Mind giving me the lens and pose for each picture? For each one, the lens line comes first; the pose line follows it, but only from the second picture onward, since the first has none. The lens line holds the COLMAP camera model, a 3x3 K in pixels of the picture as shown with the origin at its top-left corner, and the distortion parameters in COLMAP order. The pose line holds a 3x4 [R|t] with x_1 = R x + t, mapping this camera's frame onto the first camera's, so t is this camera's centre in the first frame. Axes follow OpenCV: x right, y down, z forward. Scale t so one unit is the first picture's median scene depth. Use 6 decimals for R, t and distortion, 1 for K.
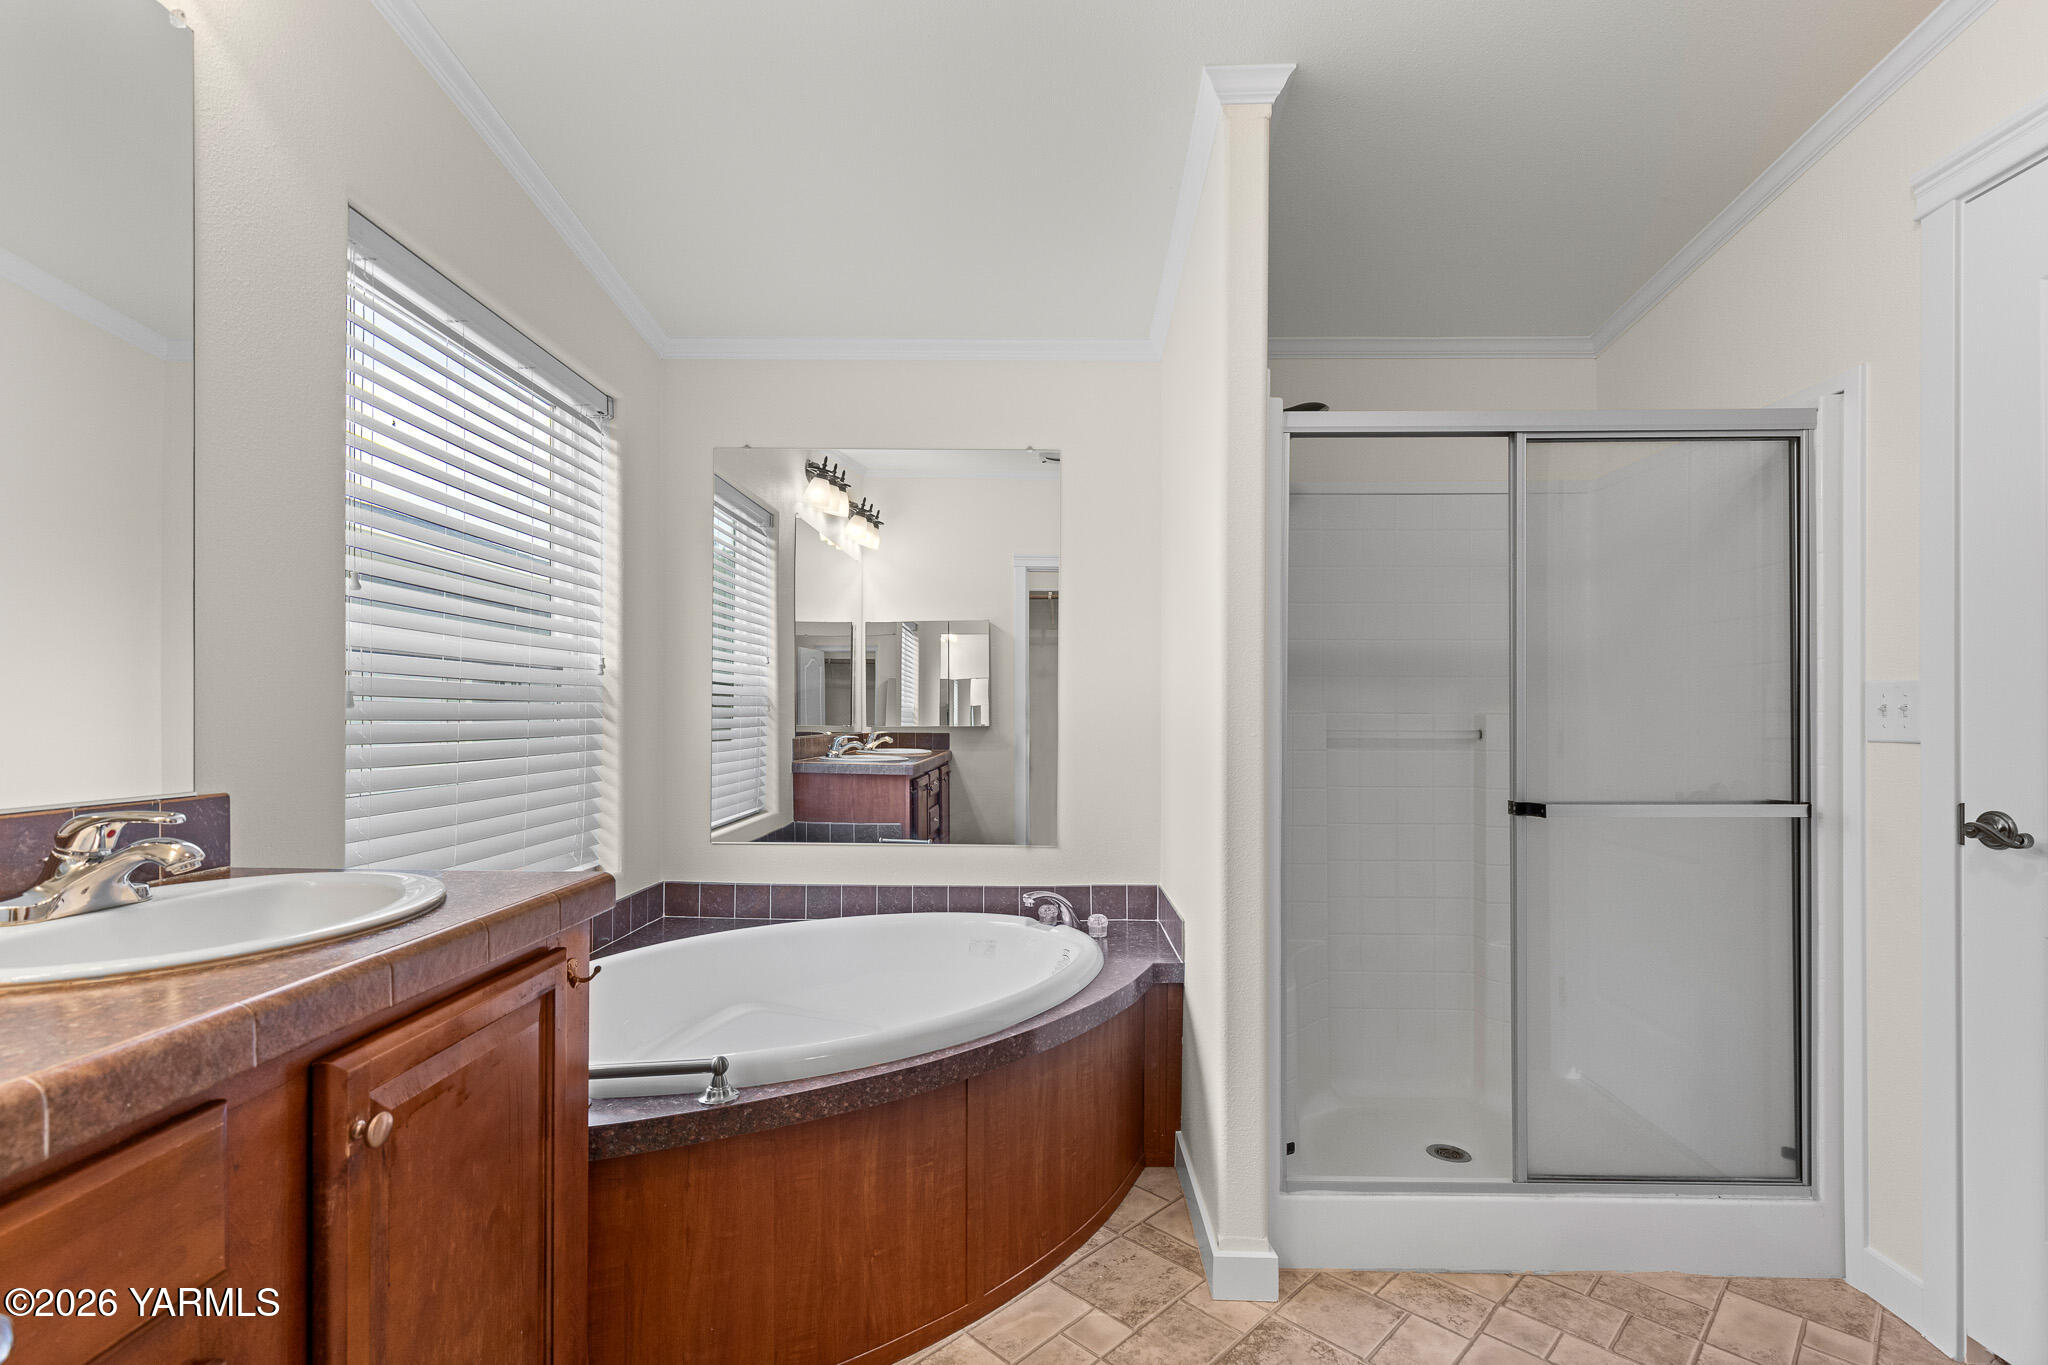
lens RADIAL K [[969.0, 0, 988.1], [0, 969.0, 718.3], [0, 0, 1]] dist [0.002262, 0.000238]
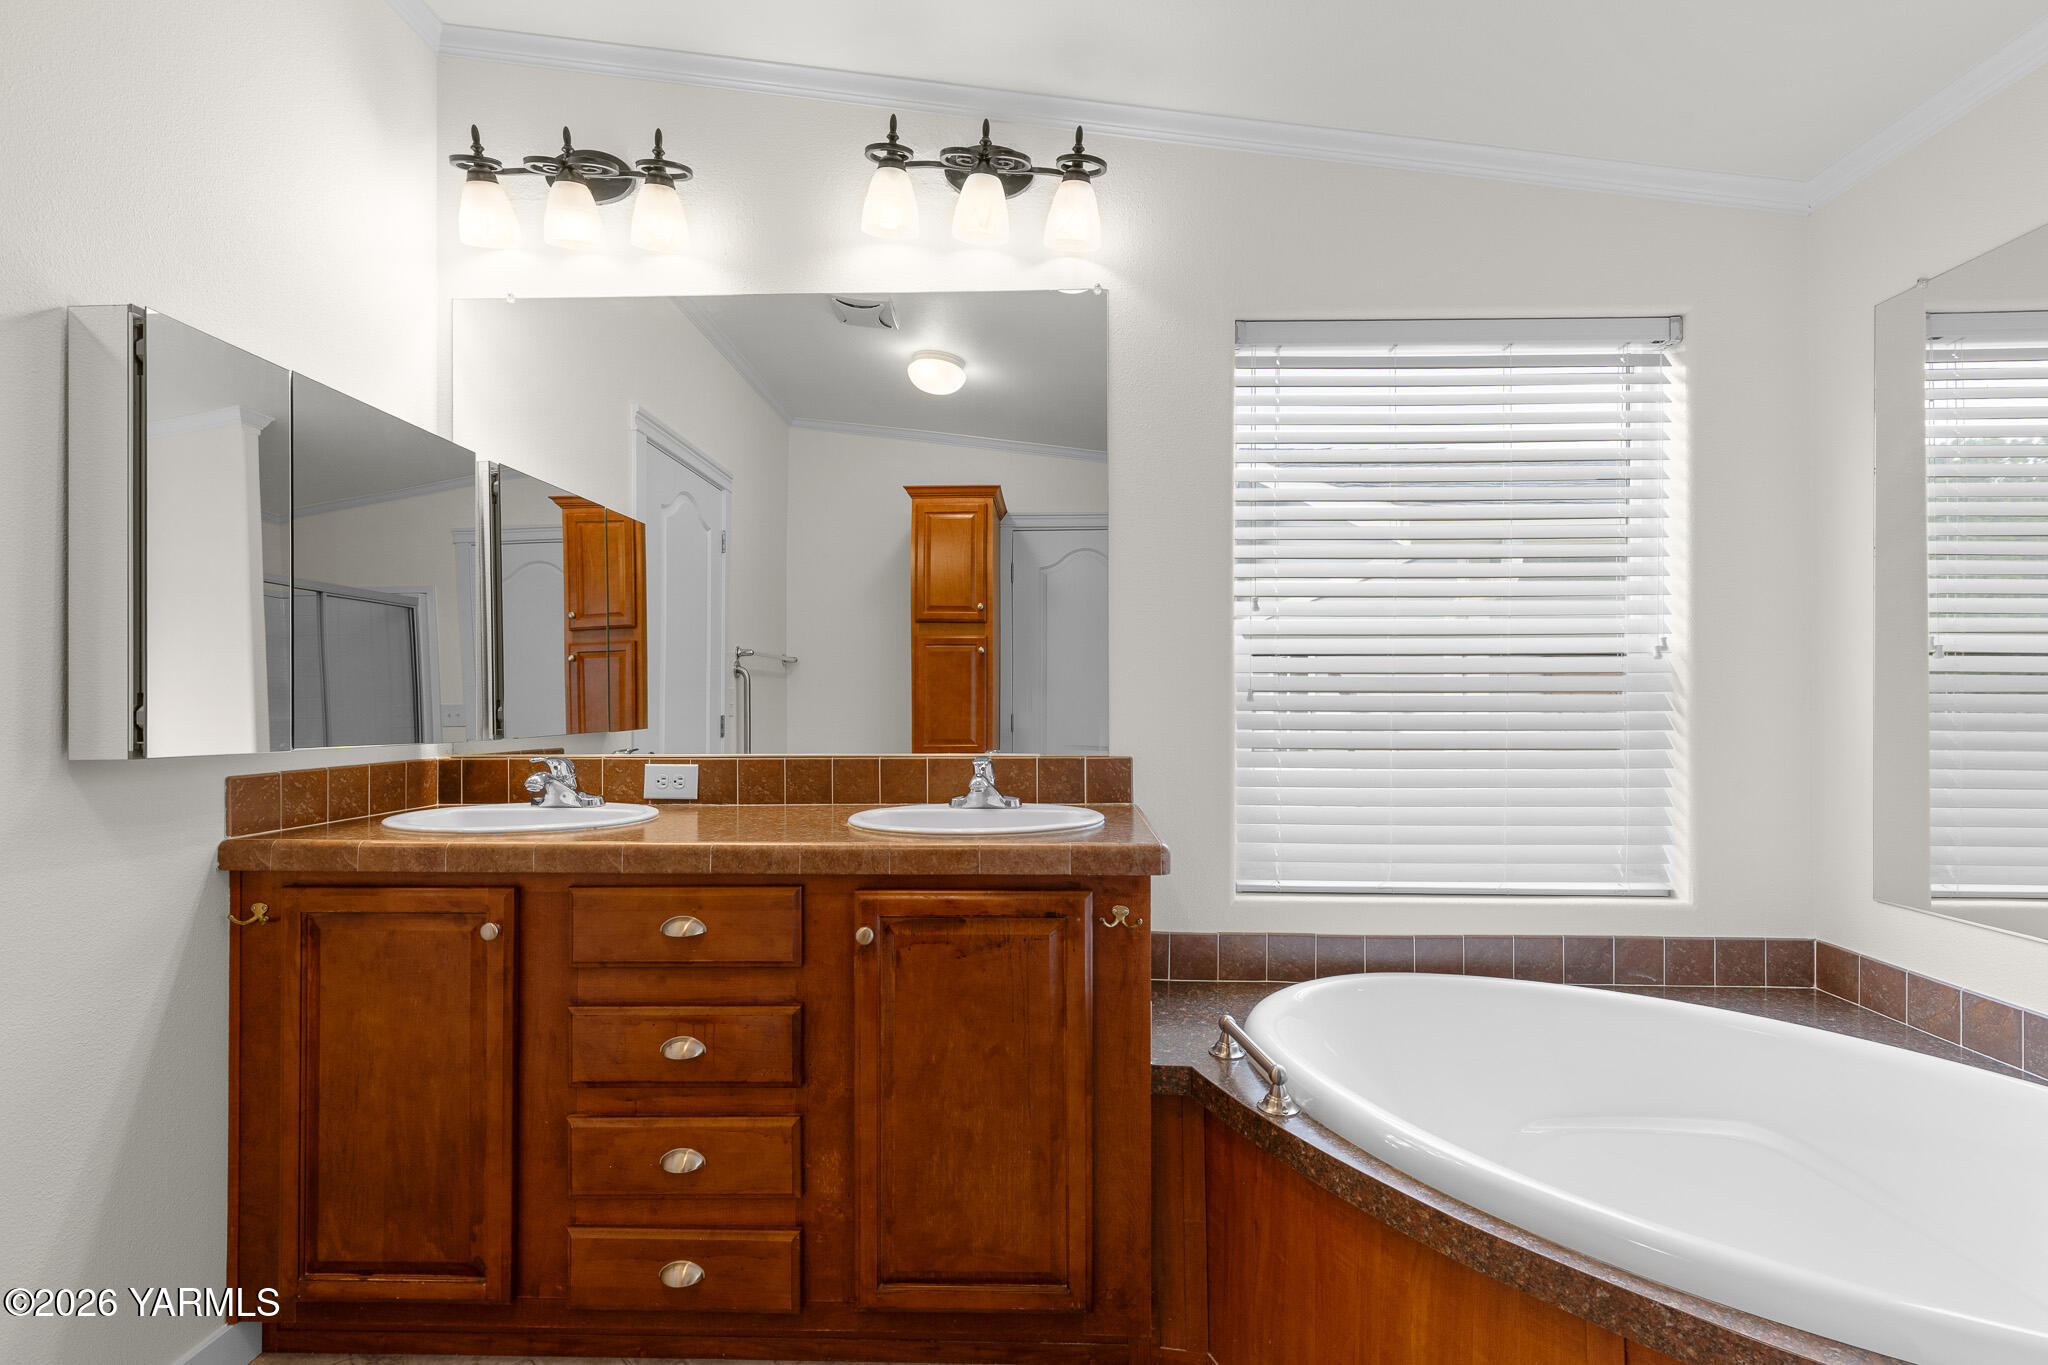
lens RADIAL K [[929.4, 0, 1030.6], [0, 929.4, 699.4], [0, 0, 1]] dist [0.009830, -0.000095]
pose [[-0.003751, -0.001264, -0.999992, 0.396210], [-0.001564, 0.999998, -0.001258, -0.007506], [0.999992, 0.001559, -0.003753, 0.463267]]
